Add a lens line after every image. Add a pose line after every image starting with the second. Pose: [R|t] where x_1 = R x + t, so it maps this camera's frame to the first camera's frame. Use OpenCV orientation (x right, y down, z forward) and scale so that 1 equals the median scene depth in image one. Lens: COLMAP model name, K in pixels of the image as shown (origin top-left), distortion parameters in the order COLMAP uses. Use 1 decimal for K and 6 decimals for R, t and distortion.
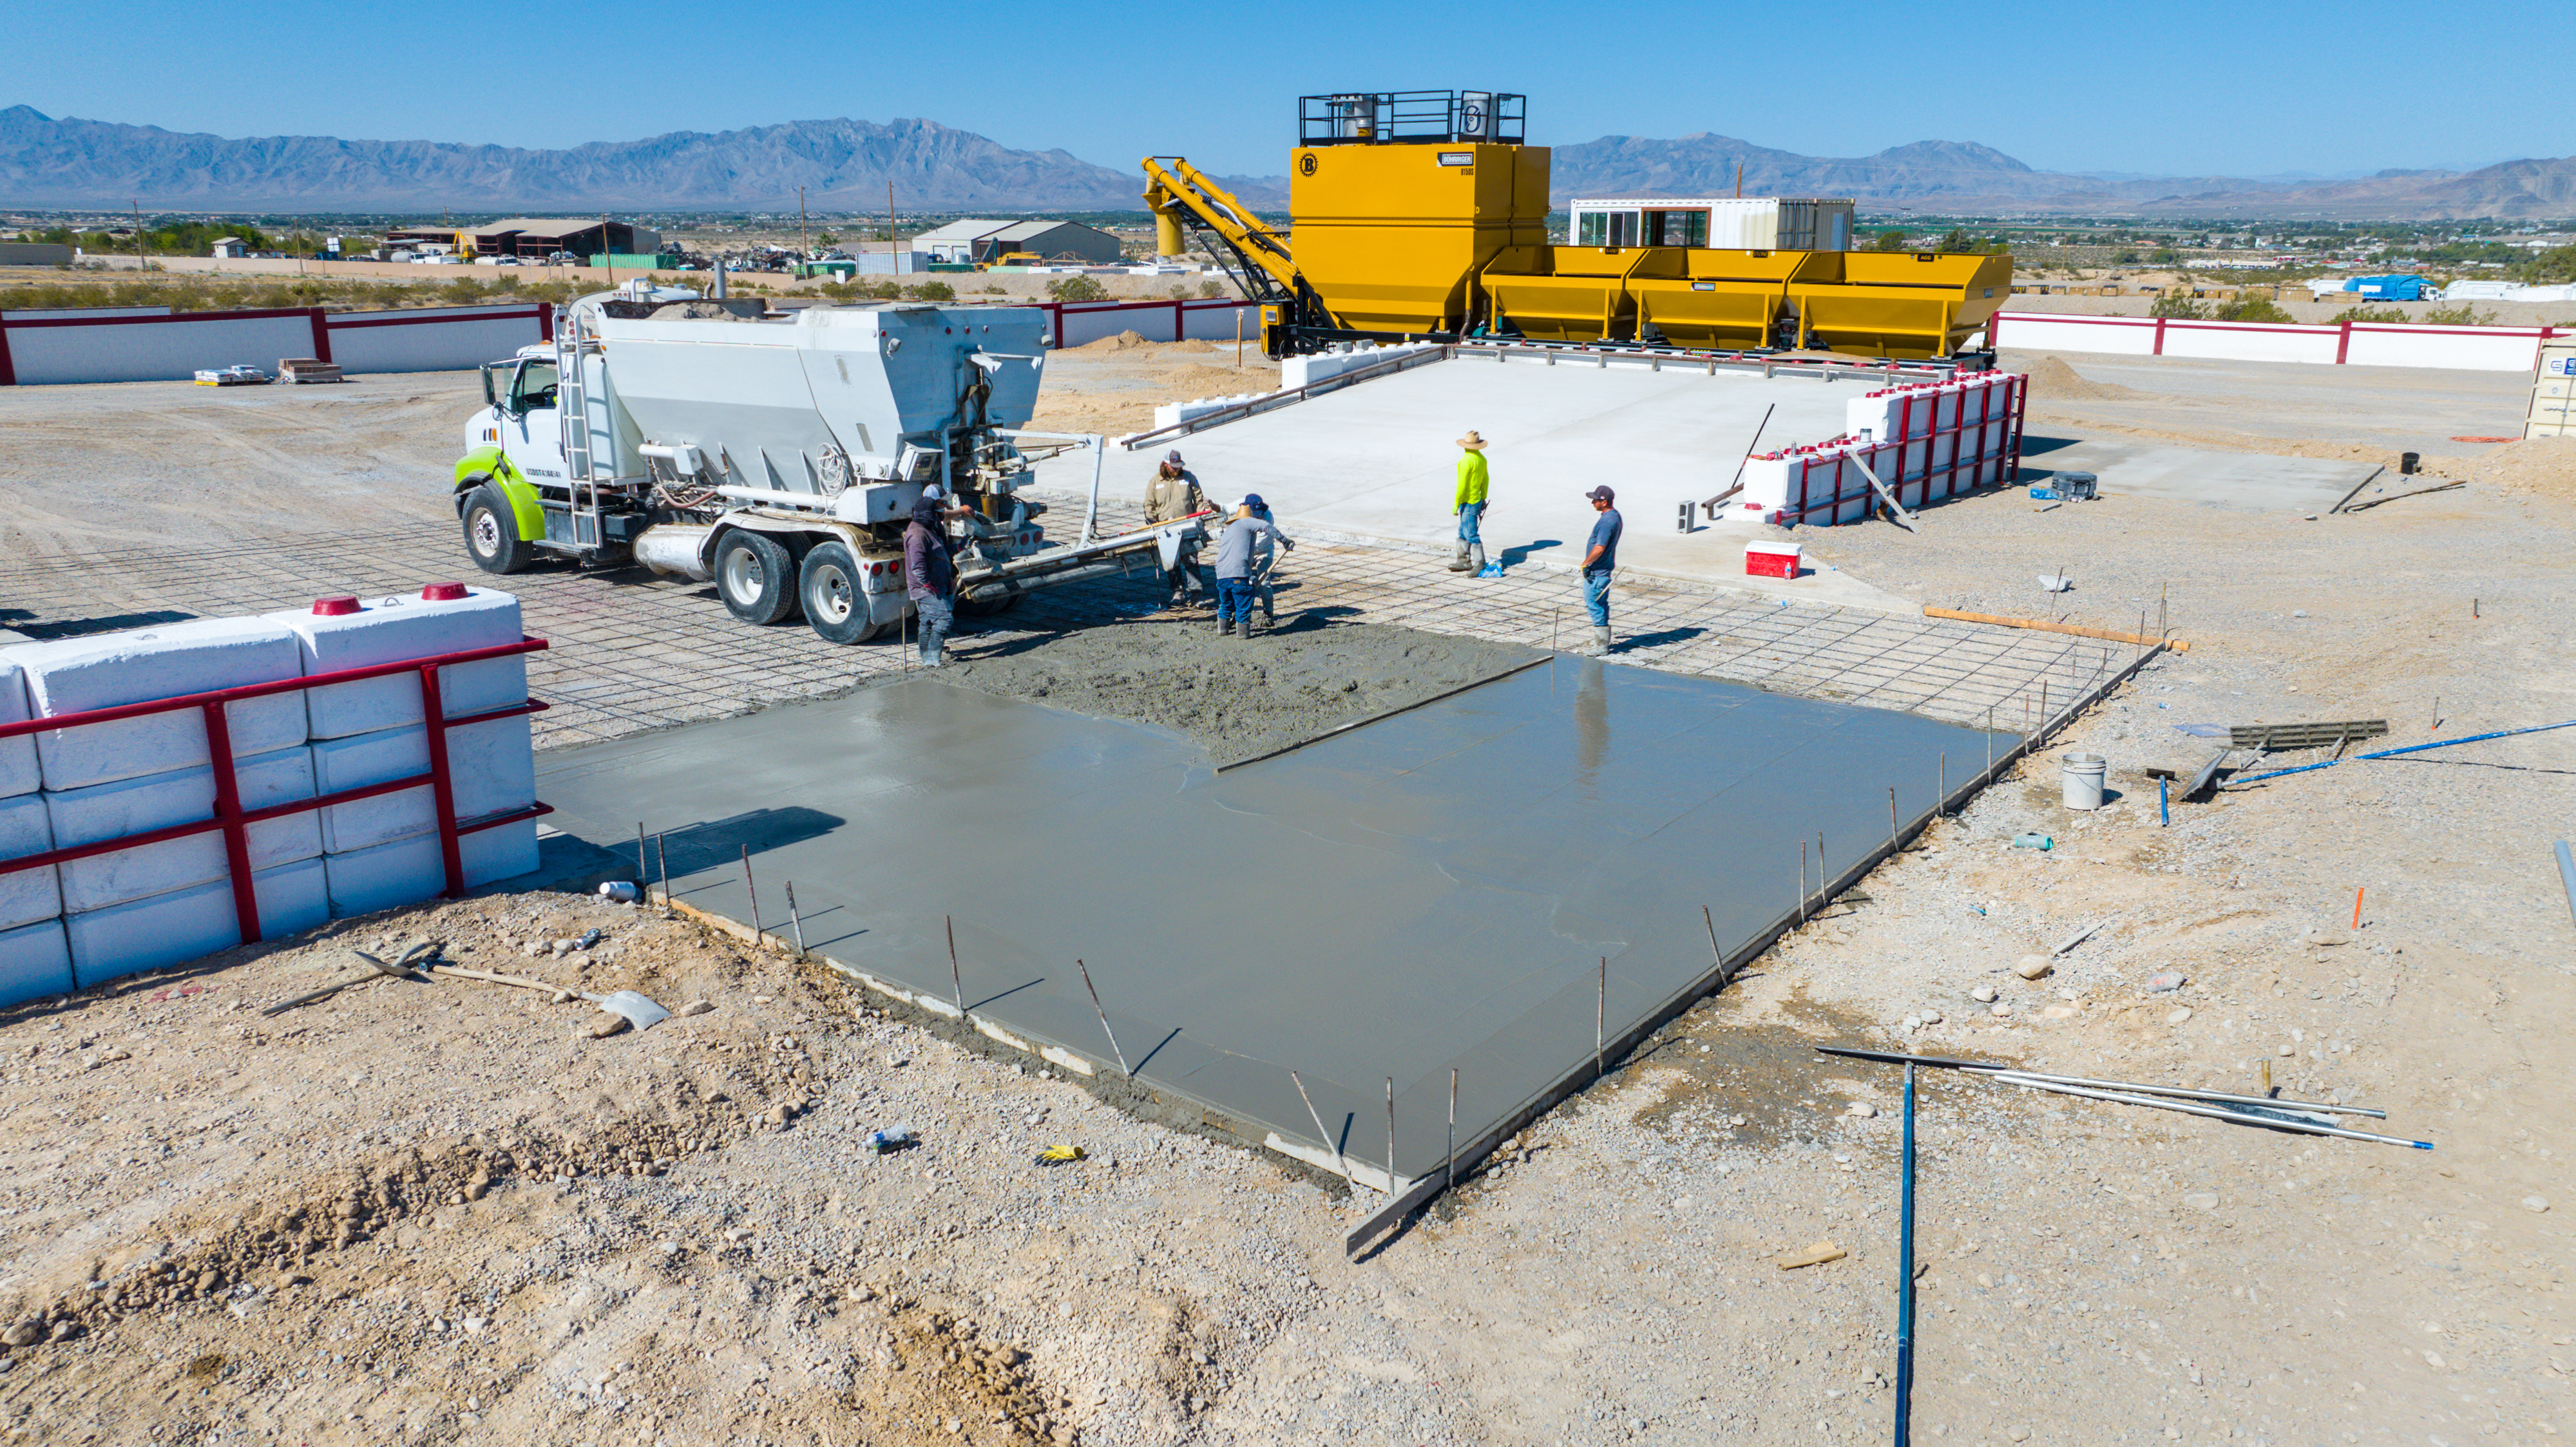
lens RADIAL K [[1817.7, 0, 1281.0], [0, 1817.7, 727.6], [0, 0, 1]] dist [-0.047334, 0.059030]
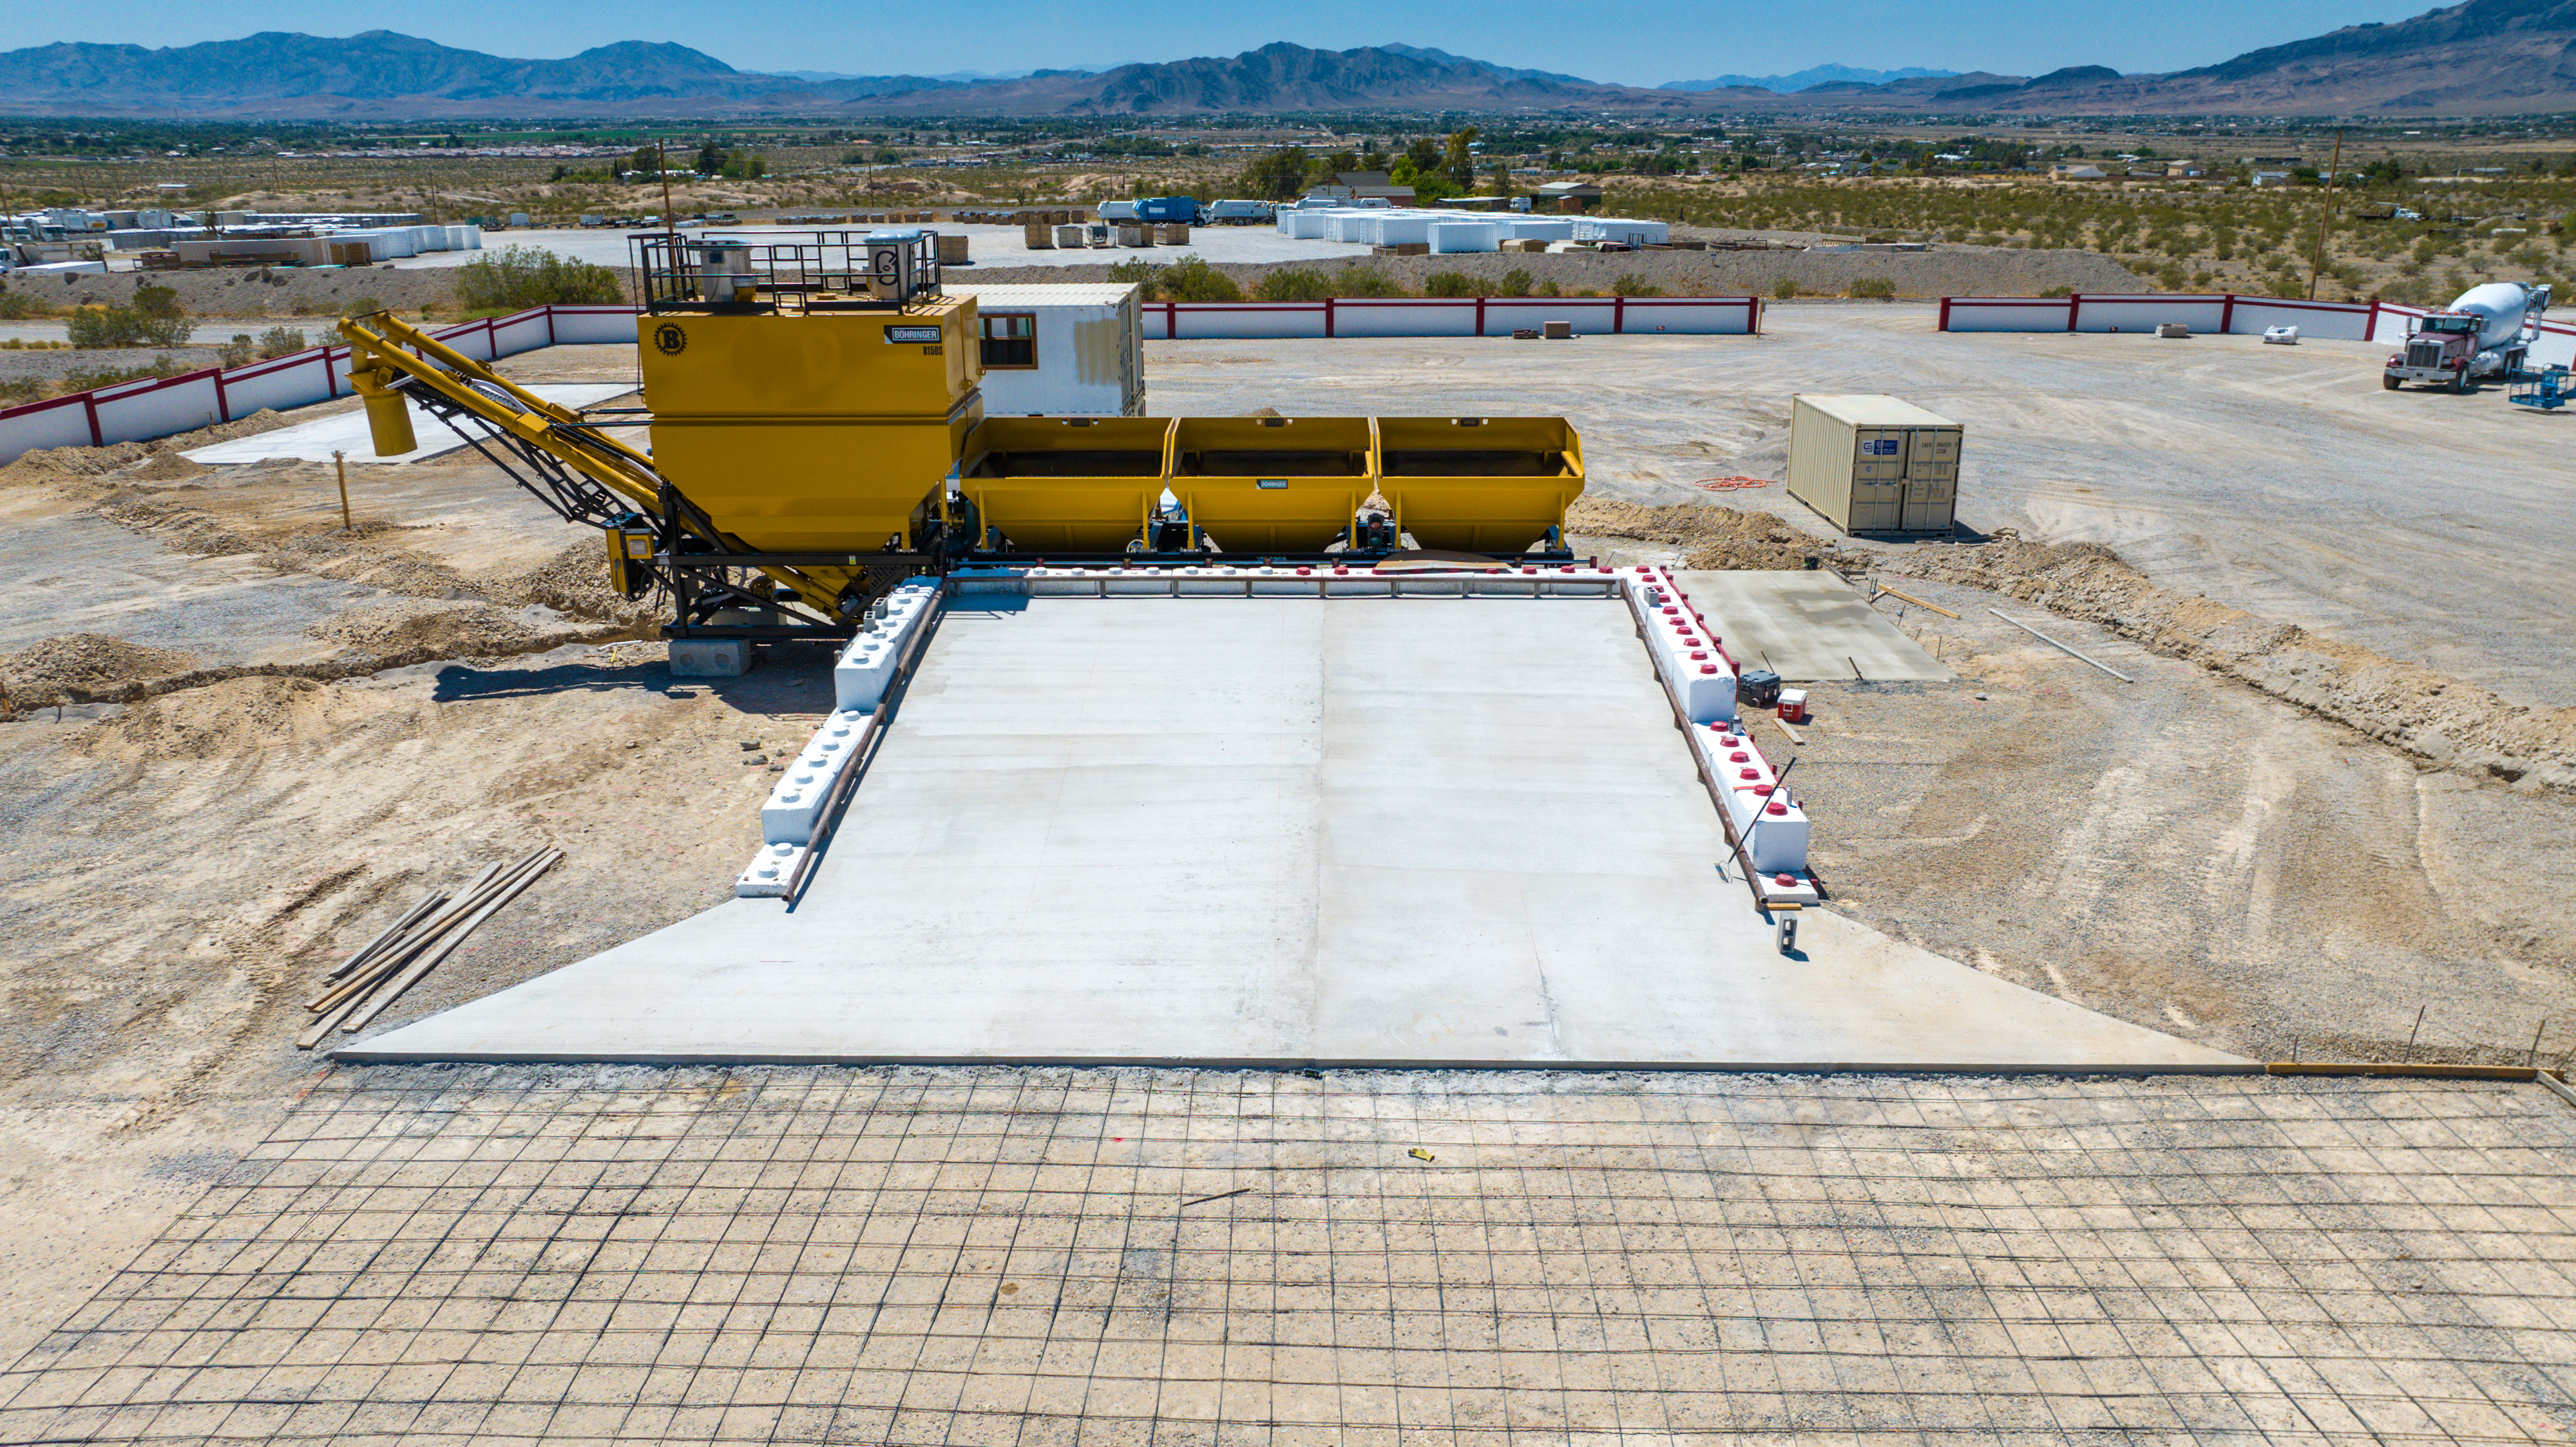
lens RADIAL K [[1817.7, 0, 1281.0], [0, 1817.7, 727.6], [0, 0, 1]] dist [-0.047334, 0.059030]
pose [[0.792422, -0.202688, 0.575313, -0.296195], [0.173615, 0.979112, 0.105816, -0.245166], [-0.584743, 0.016032, 0.811060, 0.356006]]
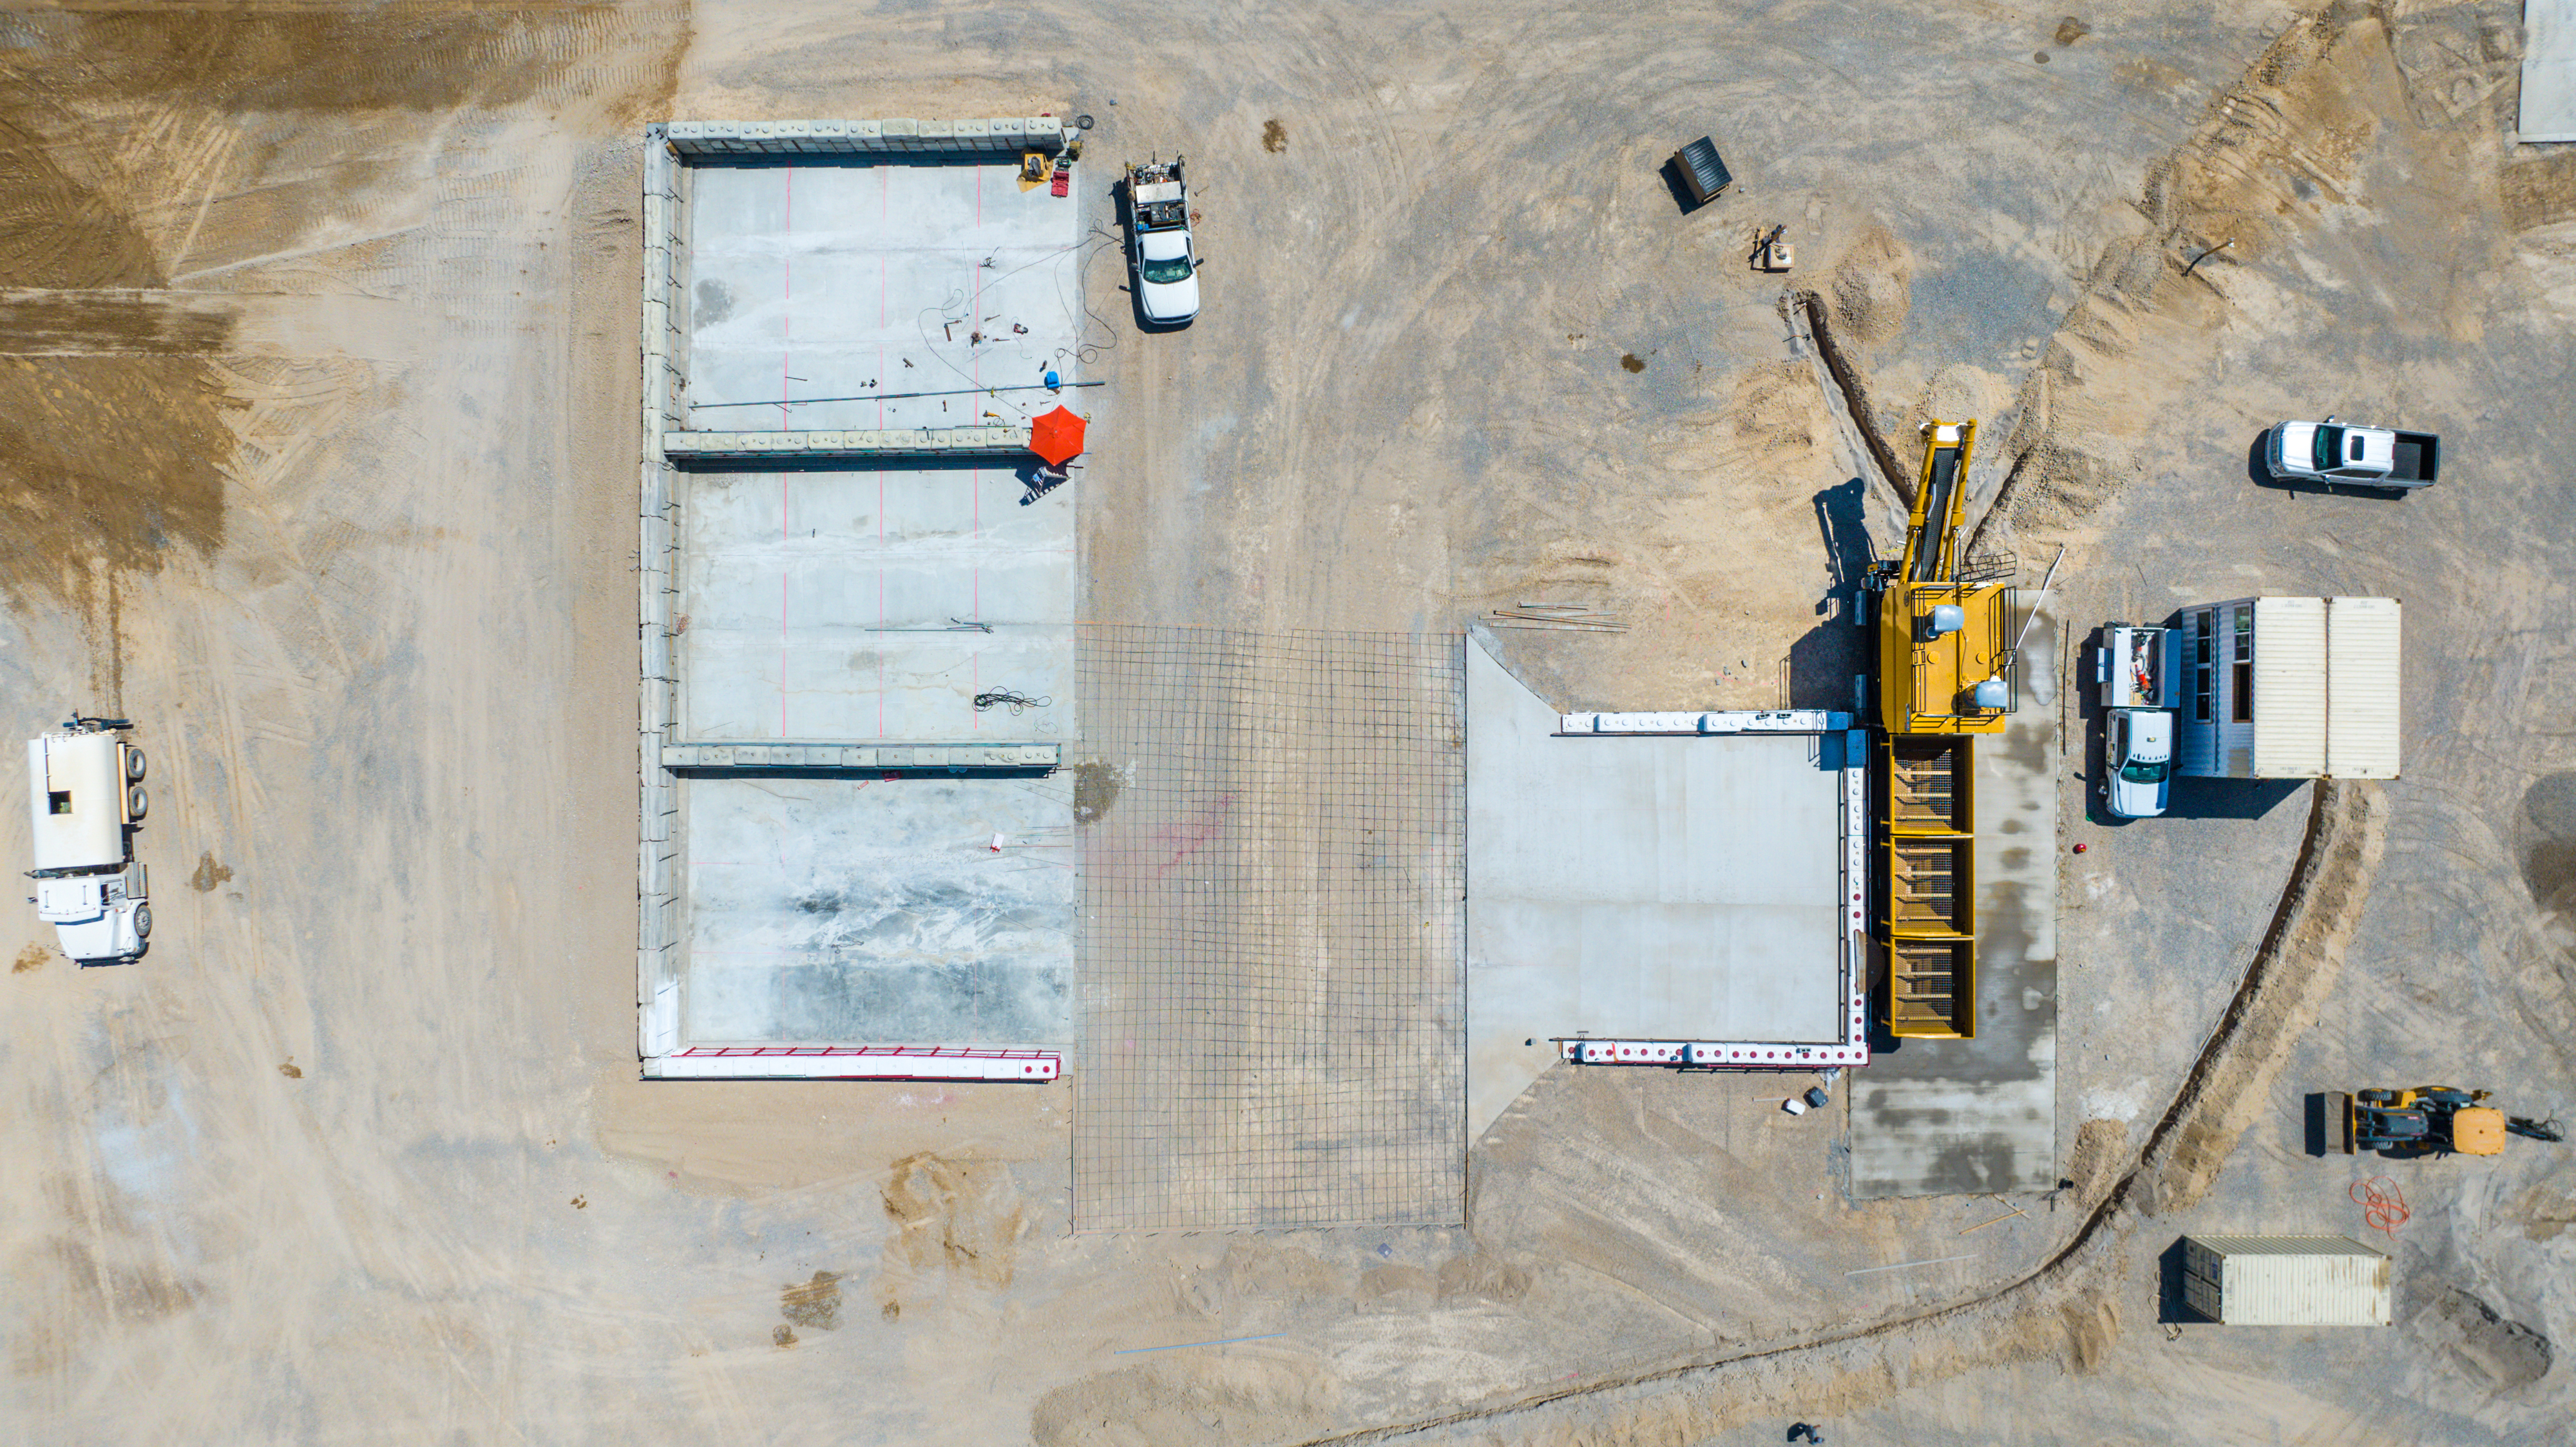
lens RADIAL K [[2044.6, 0, 1288.0], [0, 2044.6, 723.5], [0, 0, 1]] dist [-0.010797, 0.092231]
pose [[0.626203, 0.779647, -0.004447, -0.266210], [-0.208729, 0.173139, 0.962525, -2.266139], [0.751200, -0.601808, 0.271155, 0.139802]]
